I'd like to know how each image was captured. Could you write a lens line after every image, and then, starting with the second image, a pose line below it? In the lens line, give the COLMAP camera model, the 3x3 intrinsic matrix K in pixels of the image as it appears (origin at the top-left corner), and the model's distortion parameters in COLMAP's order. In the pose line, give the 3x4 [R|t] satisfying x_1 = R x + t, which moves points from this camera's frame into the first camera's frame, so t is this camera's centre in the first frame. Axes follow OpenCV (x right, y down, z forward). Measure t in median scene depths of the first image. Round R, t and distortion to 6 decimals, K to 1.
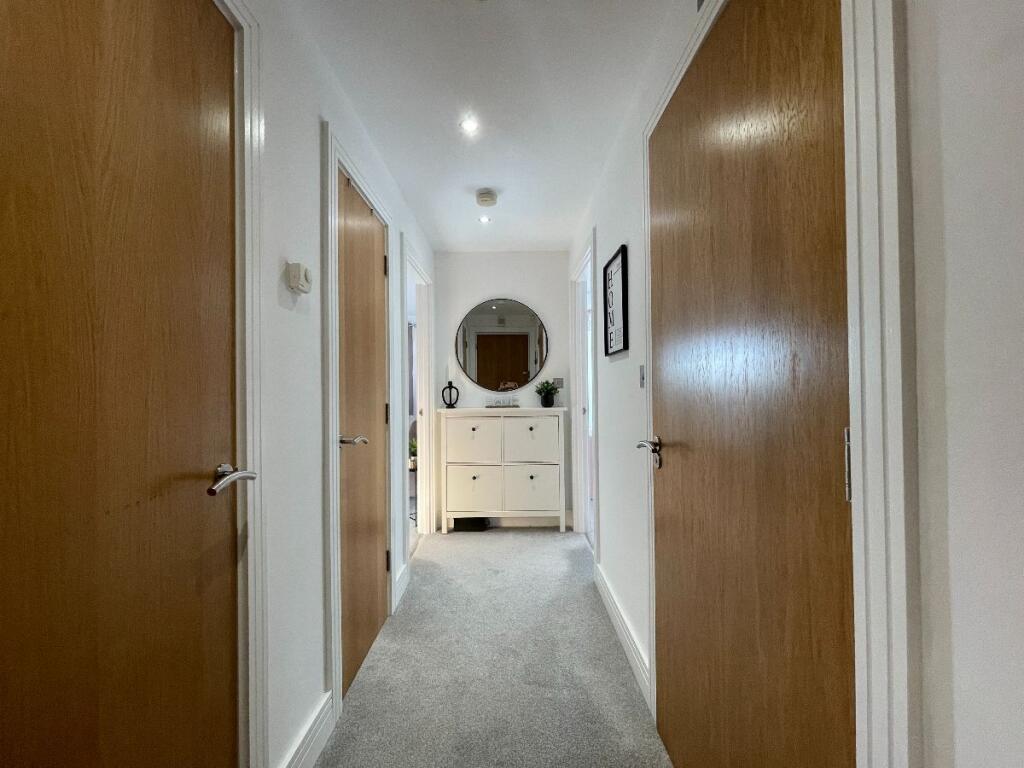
lens RADIAL K [[413.7, 0, 512.0], [0, 413.7, 383.5], [0, 0, 1]] dist [-0.012850, -0.000136]
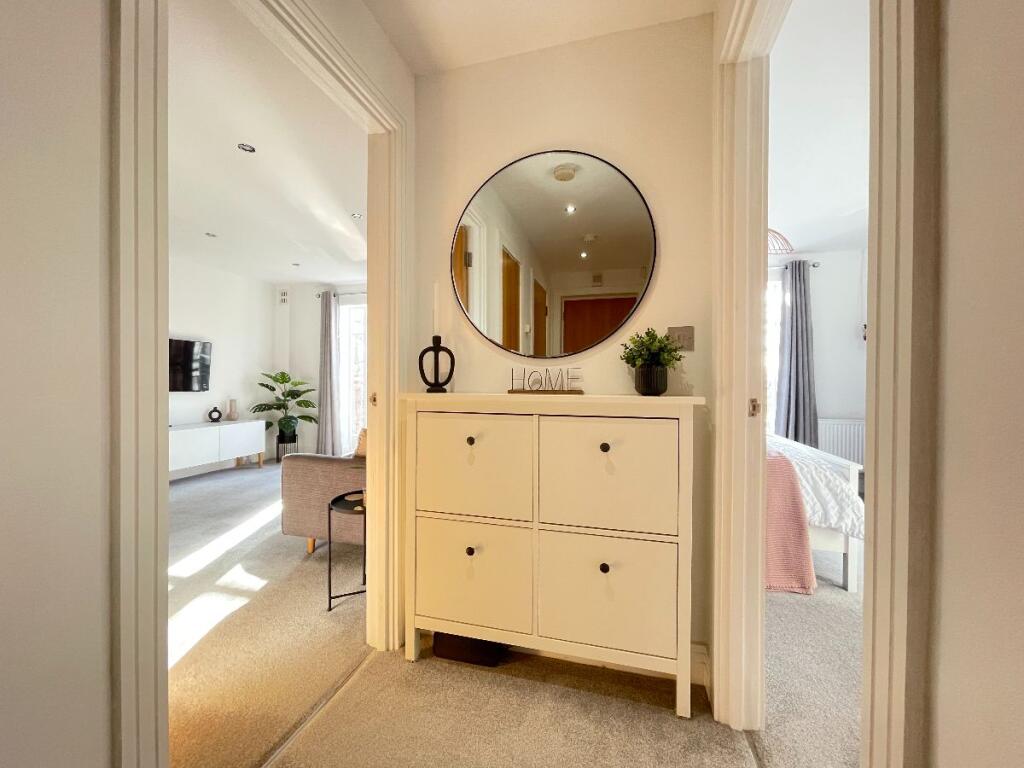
lens RADIAL K [[413.7, 0, 505.1], [0, 413.7, 382.7], [0, 0, 1]] dist [-0.012850, -0.000136]
pose [[0.957648, 0.016329, -0.287479, 0.065224], [-0.011295, 0.999753, 0.019161, 0.038654], [0.287721, -0.015103, 0.957595, 0.568359]]
